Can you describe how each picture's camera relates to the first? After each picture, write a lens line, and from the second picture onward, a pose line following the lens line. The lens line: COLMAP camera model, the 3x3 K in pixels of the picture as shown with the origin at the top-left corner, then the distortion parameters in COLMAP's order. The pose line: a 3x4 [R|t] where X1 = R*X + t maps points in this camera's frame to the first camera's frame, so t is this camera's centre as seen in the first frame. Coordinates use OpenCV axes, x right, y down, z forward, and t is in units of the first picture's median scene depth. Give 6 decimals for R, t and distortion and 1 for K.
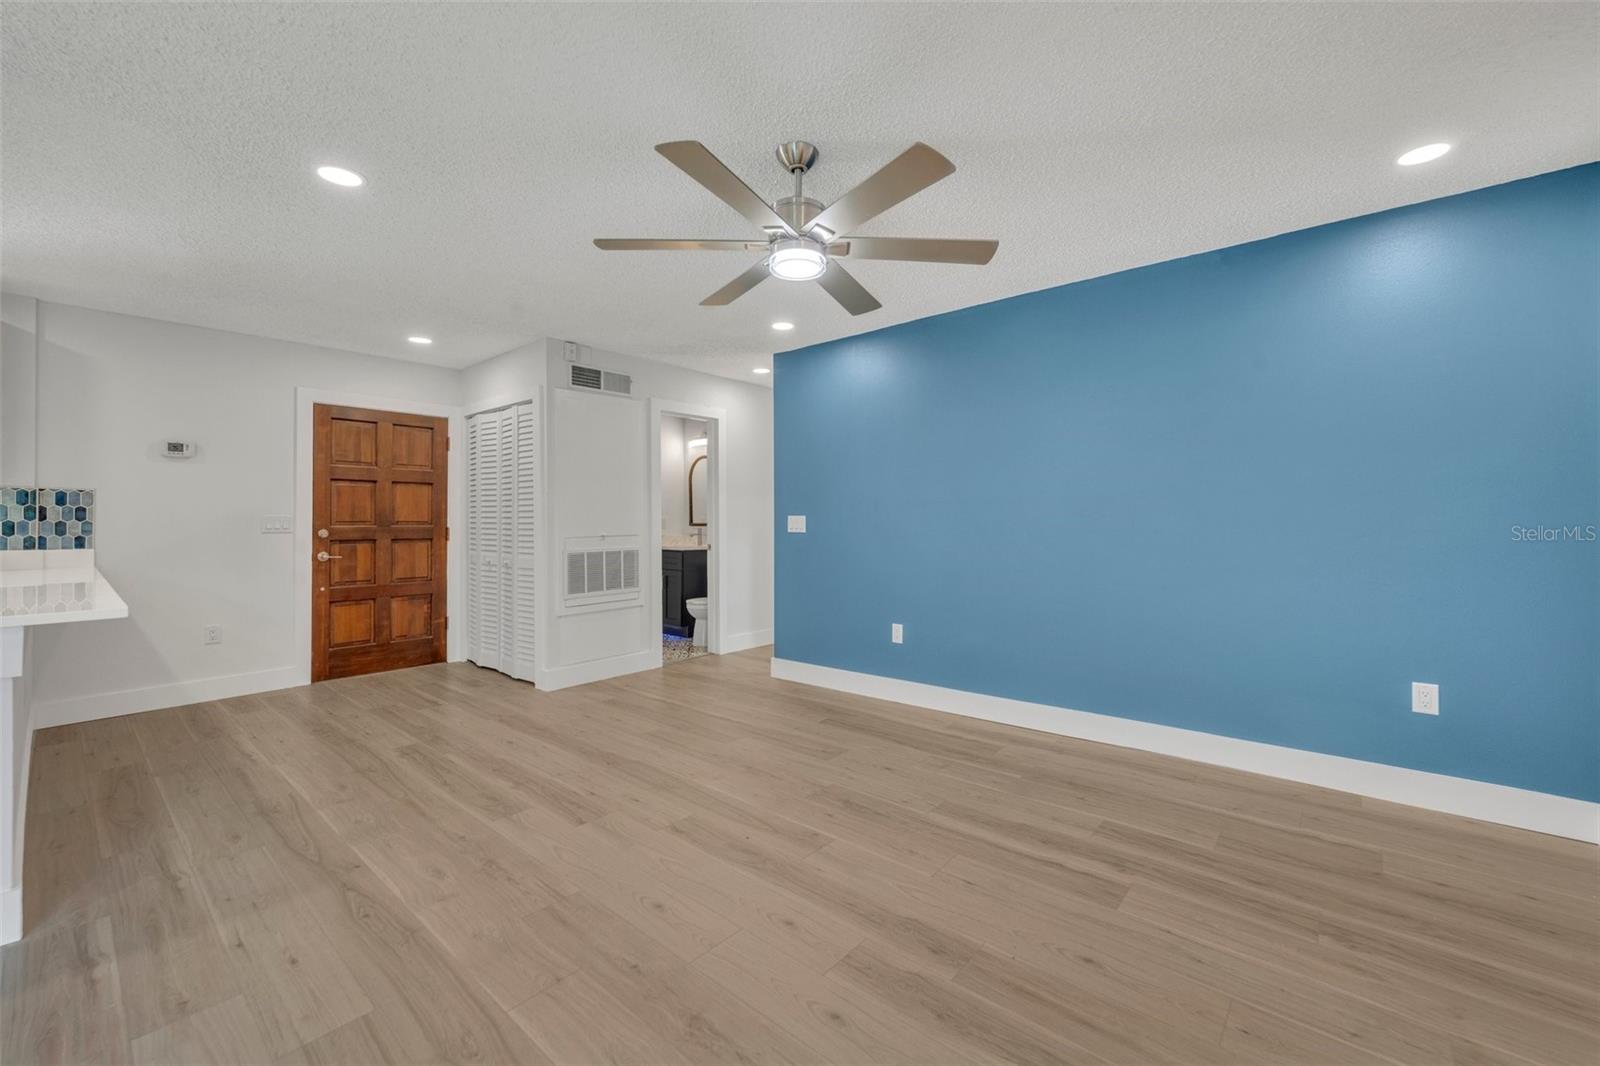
lens RADIAL K [[643.9, 0, 793.1], [0, 643.9, 515.8], [0, 0, 1]] dist [-0.000140, 0.000107]
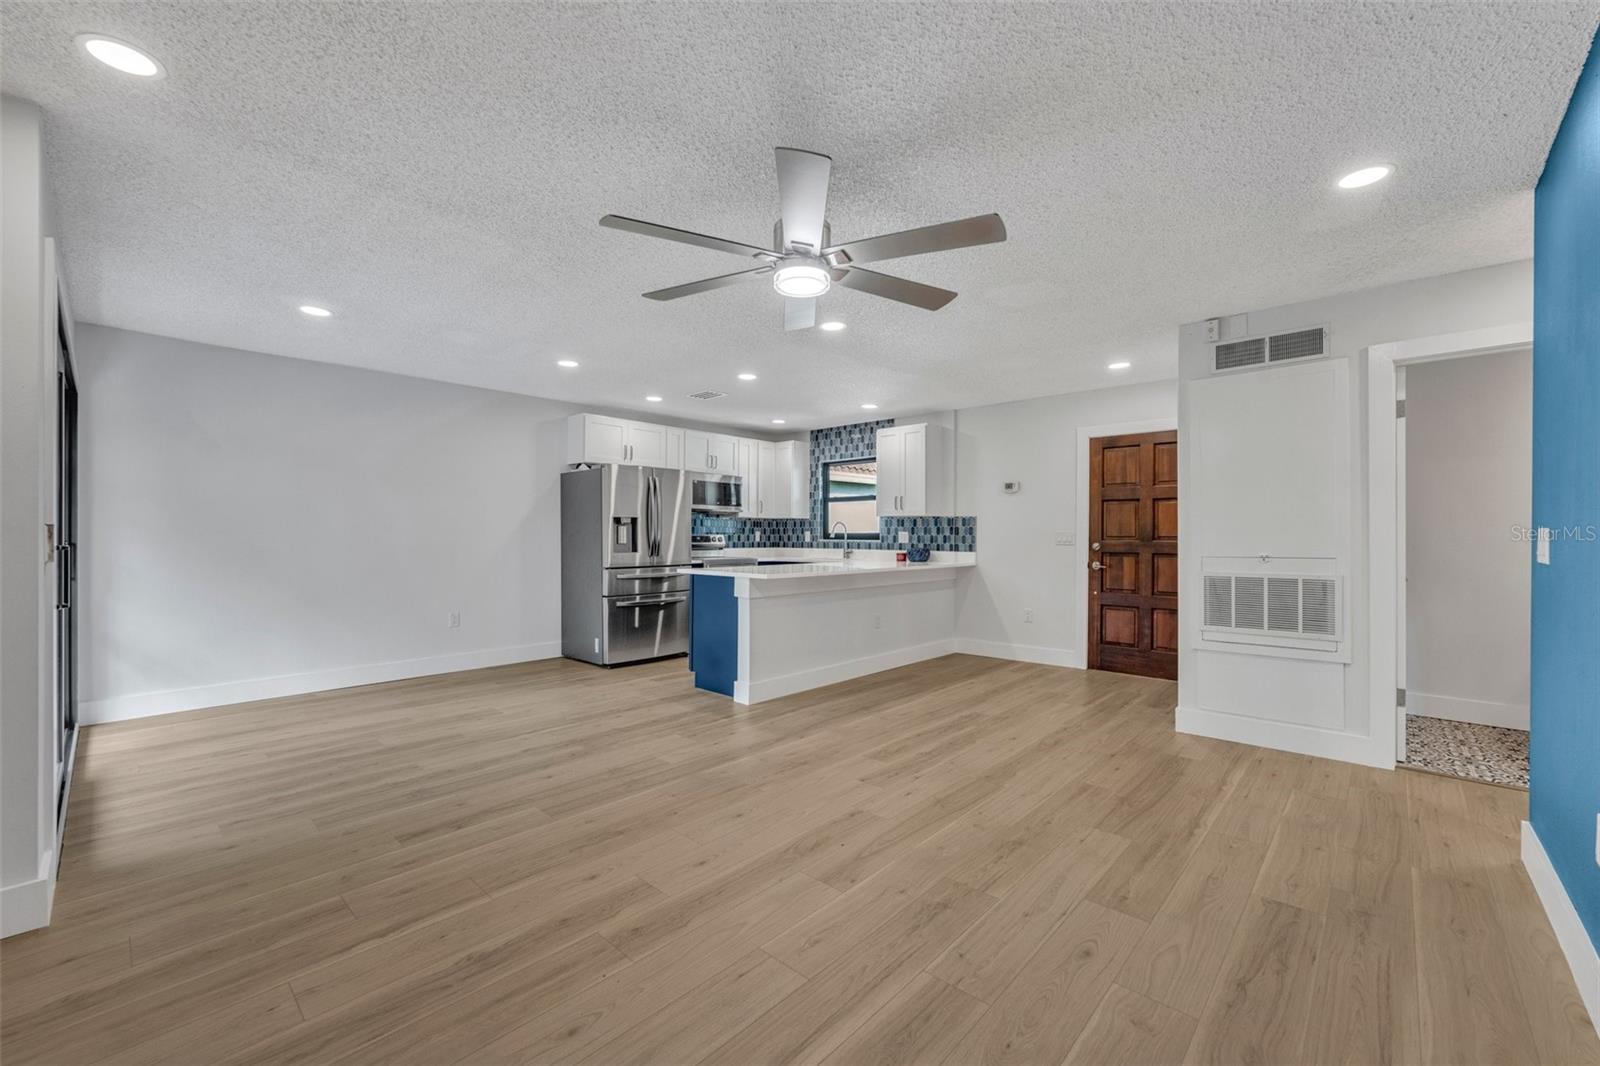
lens RADIAL K [[648.4, 0, 800.0], [0, 648.4, 533.0], [0, 0, 1]] dist [-0.001282, 0.000043]
pose [[-0.026540, -0.001321, -0.999647, 0.504357], [0.004357, 0.999989, -0.001437, 0.002193], [0.999638, -0.004394, -0.026534, 0.502831]]
